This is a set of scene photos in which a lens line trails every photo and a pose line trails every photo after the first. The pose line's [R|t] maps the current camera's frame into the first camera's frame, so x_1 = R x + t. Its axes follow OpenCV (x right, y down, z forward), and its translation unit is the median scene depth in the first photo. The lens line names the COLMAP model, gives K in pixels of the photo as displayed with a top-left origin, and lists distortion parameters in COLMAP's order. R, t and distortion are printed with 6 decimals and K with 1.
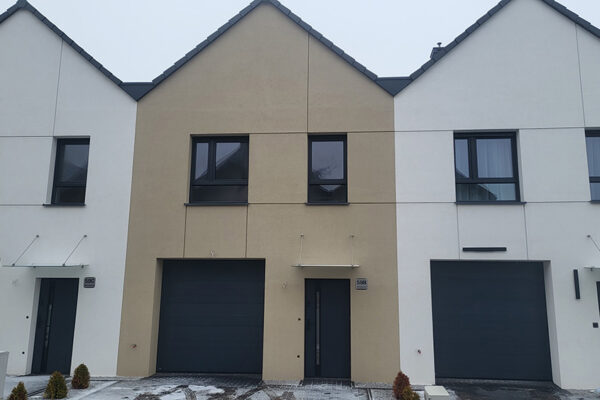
lens RADIAL K [[448.2, 0, 301.1], [0, 448.2, 176.4], [0, 0, 1]] dist [0.006774, 0.003175]
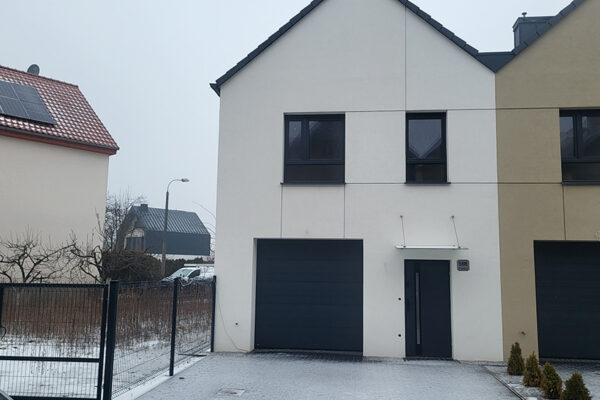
lens RADIAL K [[448.2, 0, 301.1], [0, 448.2, 176.4], [0, 0, 1]] dist [0.006774, 0.003175]
pose [[0.999126, 0.002293, -0.041732, -0.174830], [-0.000401, 0.998973, 0.045298, 0.001335], [0.041793, -0.045241, 0.998101, 0.010808]]
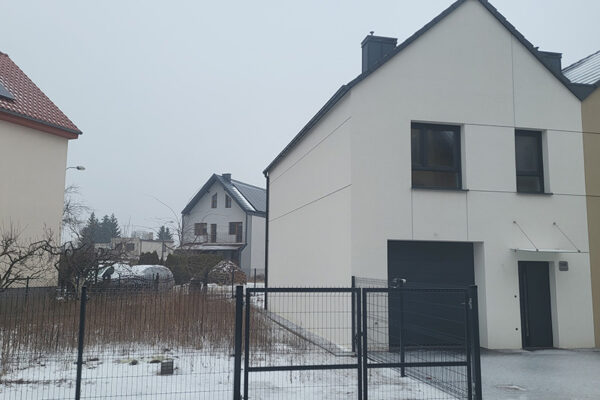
lens RADIAL K [[448.2, 0, 301.1], [0, 448.2, 176.4], [0, 0, 1]] dist [0.006774, 0.003175]
pose [[0.973438, 0.053681, 0.222568, -0.751213], [-0.065249, 0.996856, 0.044946, 0.005918], [-0.219455, -0.058274, 0.973881, 0.049407]]
